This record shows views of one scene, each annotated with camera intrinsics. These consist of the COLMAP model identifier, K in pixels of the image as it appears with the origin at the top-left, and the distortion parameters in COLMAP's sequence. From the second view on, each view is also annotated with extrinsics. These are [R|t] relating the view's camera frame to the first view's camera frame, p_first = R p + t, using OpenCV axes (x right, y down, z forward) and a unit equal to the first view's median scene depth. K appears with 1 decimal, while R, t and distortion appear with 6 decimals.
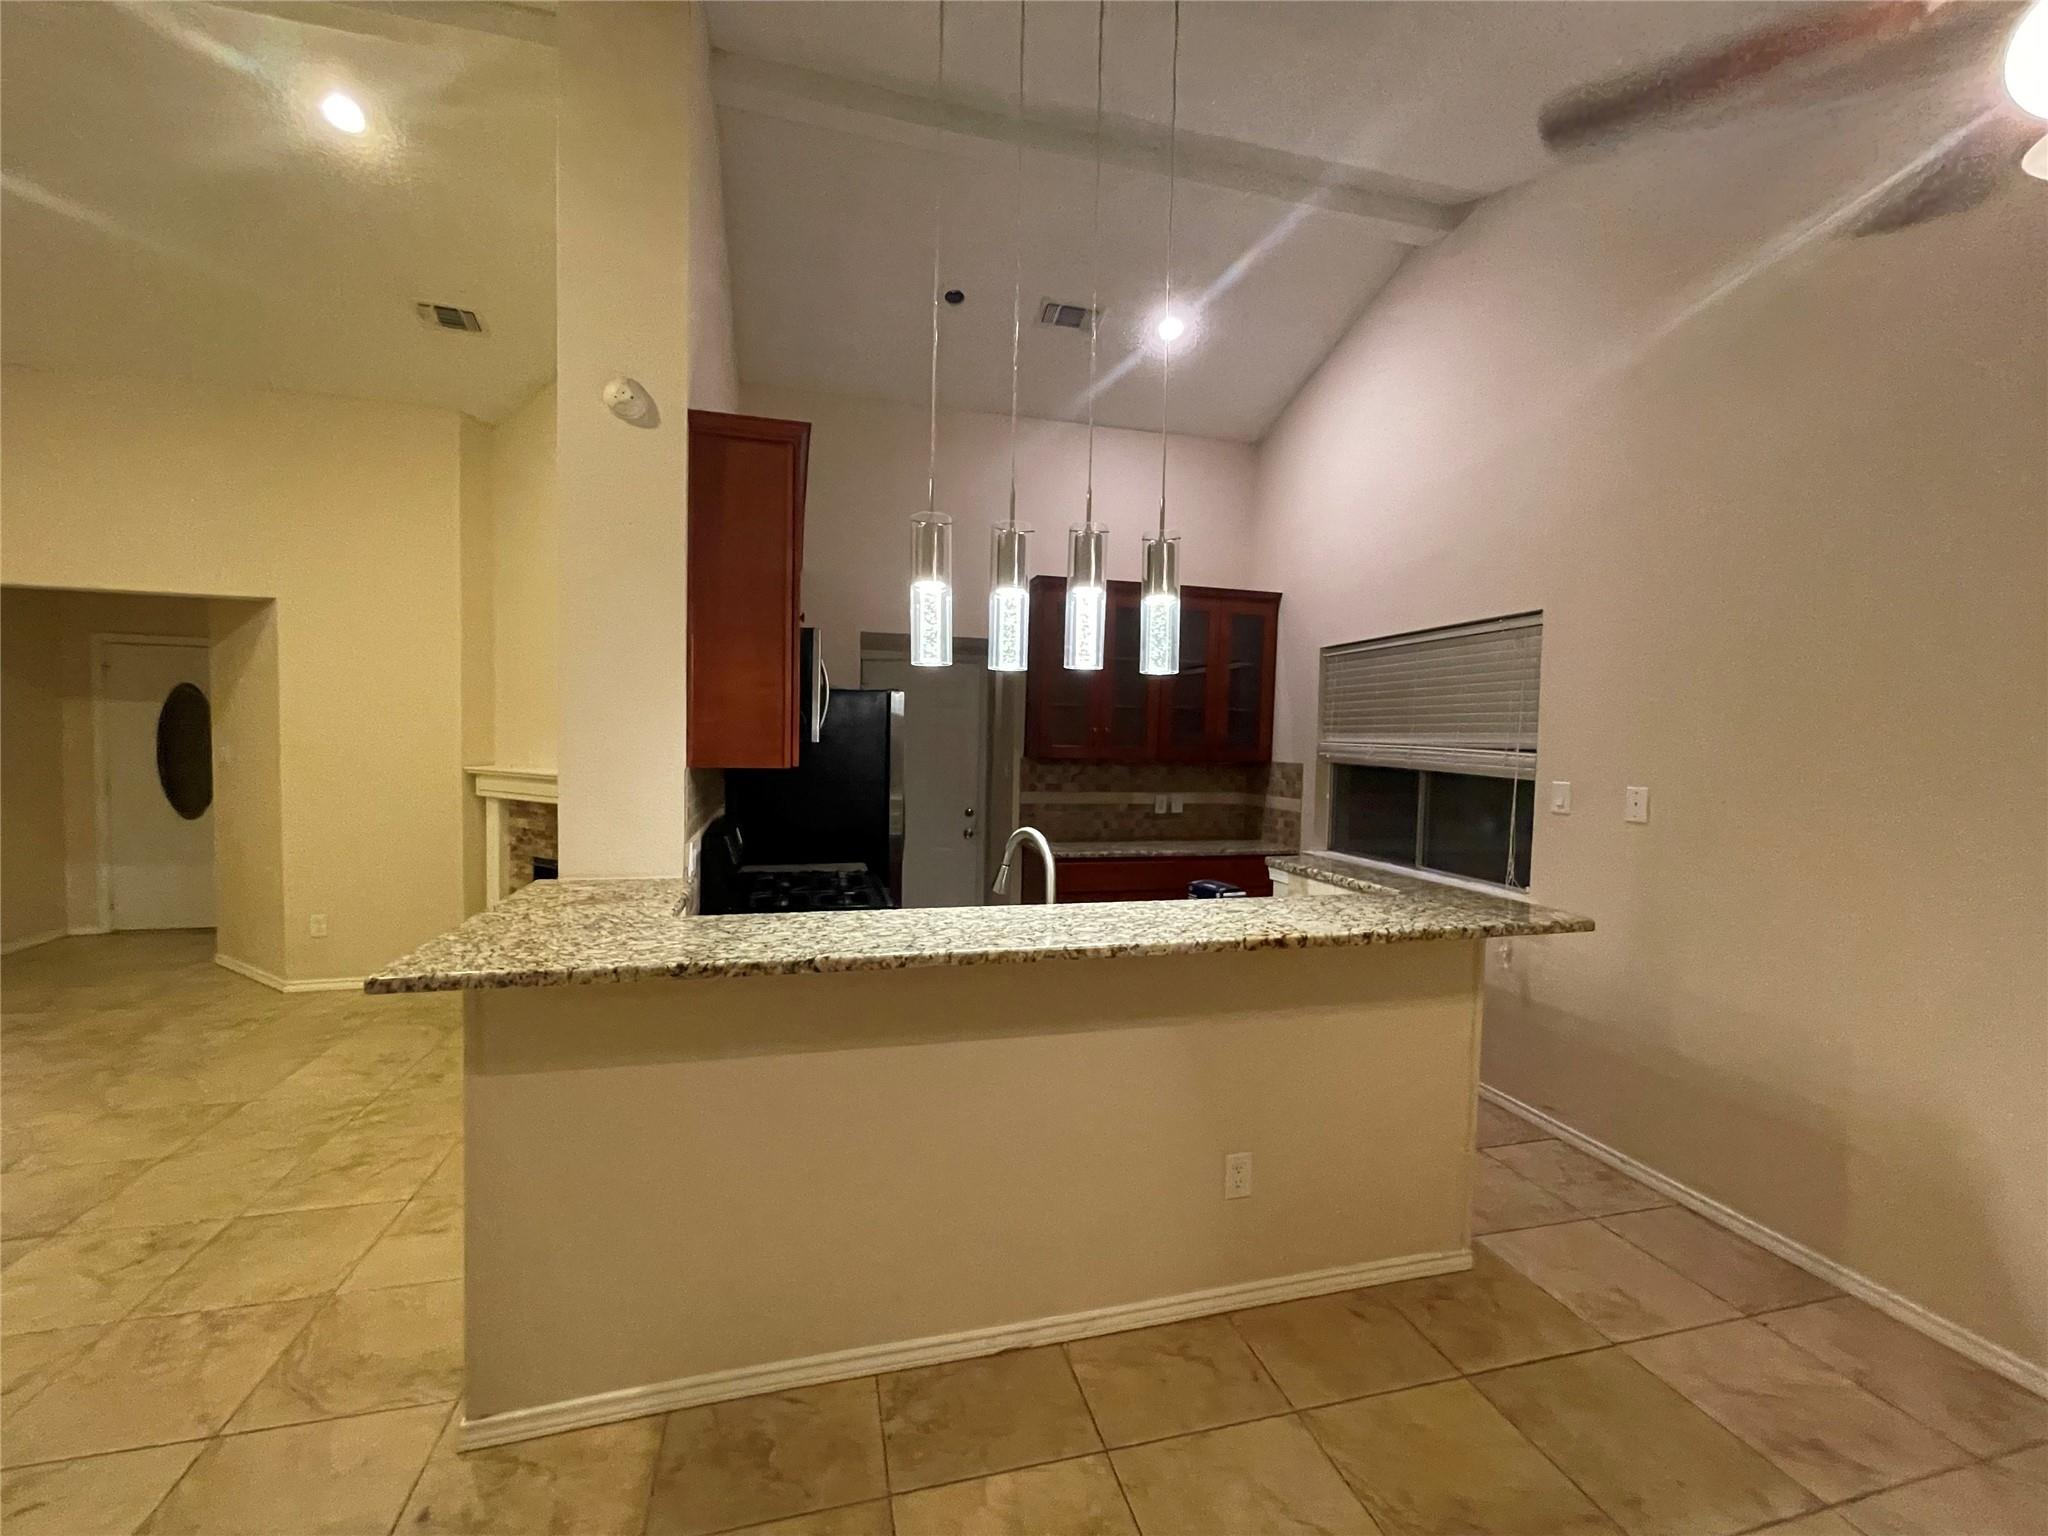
lens RADIAL K [[819.3, 0, 1002.9], [0, 819.3, 767.3], [0, 0, 1]] dist [-0.003759, 0.000614]
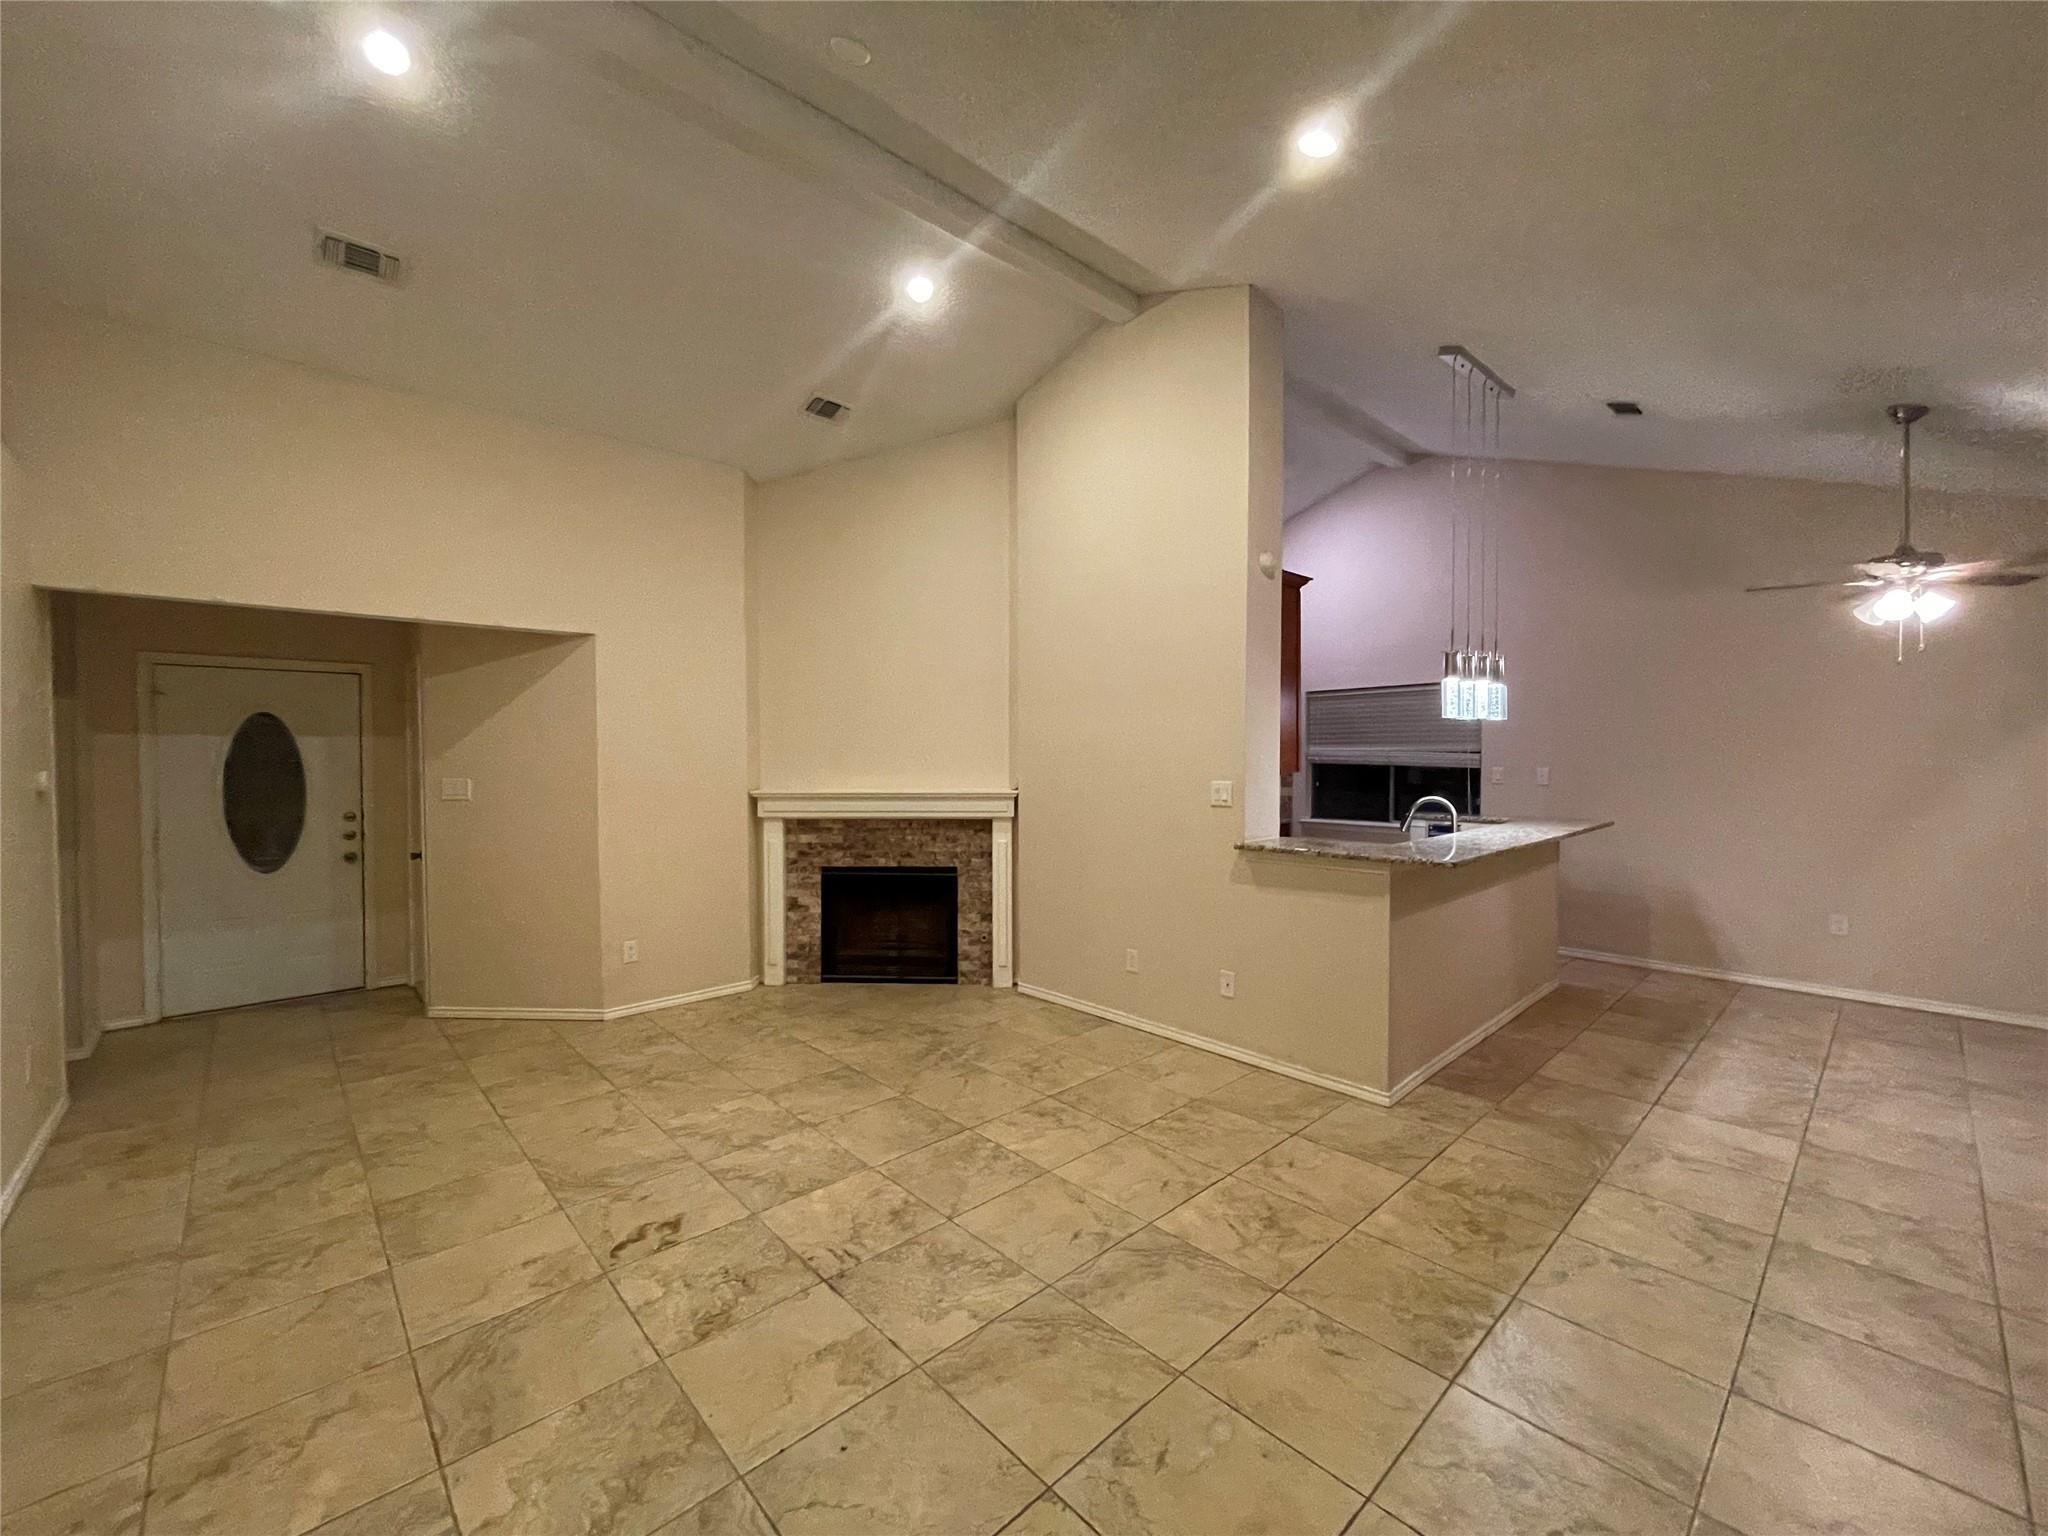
lens RADIAL K [[819.3, 0, 1015.1], [0, 819.3, 768.7], [0, 0, 1]] dist [-0.003759, 0.000614]
pose [[0.883602, -0.032626, 0.467100, -1.687137], [0.039933, 0.999186, -0.005748, -0.020205], [-0.466532, 0.023732, 0.884186, -0.269403]]
